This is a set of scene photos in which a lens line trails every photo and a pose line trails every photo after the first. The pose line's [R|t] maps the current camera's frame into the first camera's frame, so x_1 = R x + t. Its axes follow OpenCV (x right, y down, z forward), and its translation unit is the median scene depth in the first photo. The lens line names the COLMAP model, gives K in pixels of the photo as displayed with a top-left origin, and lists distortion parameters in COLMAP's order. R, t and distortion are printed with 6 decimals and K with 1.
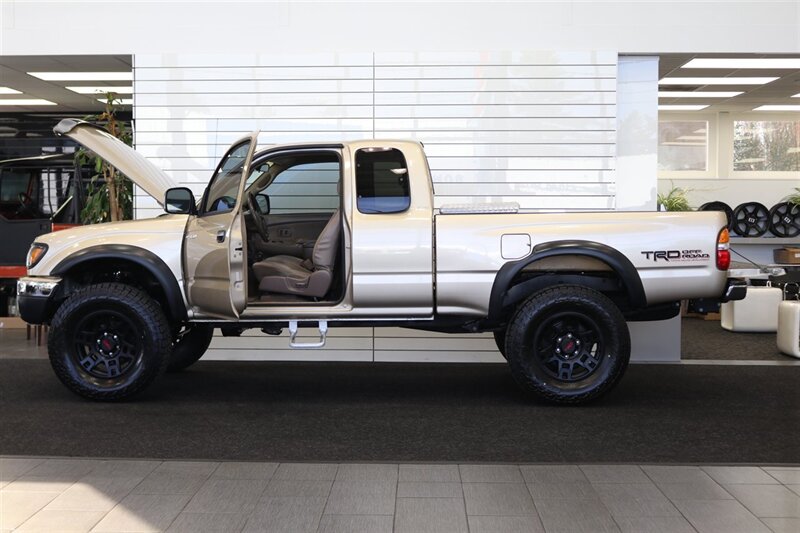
lens RADIAL K [[811.4, 0, 400.0], [0, 811.4, 266.5], [0, 0, 1]] dist [-0.012117, 0.002231]
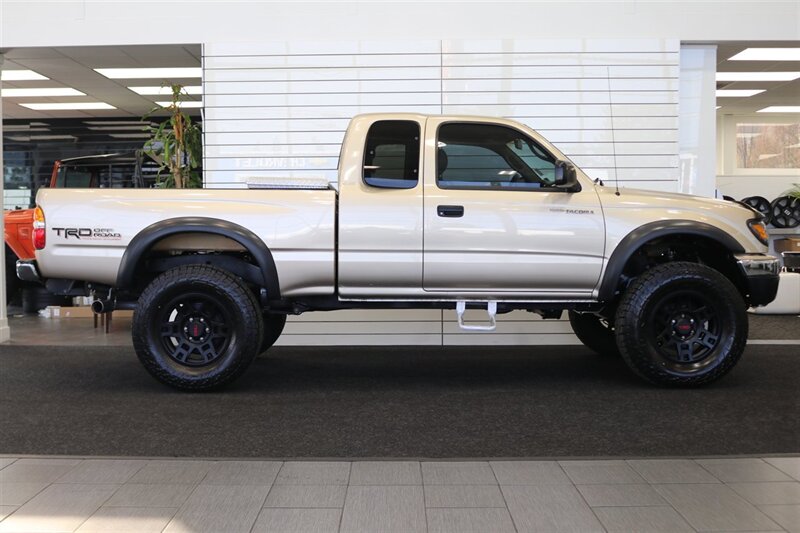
lens RADIAL K [[677.0, 0, 400.0], [0, 677.0, 266.5], [0, 0, 1]] dist [-0.034673, 0.000159]
pose [[0.999763, -0.008518, 0.020045, -0.139950], [0.008541, 0.999963, -0.001053, 0.026356], [-0.020035, 0.001224, 0.999799, 0.214338]]
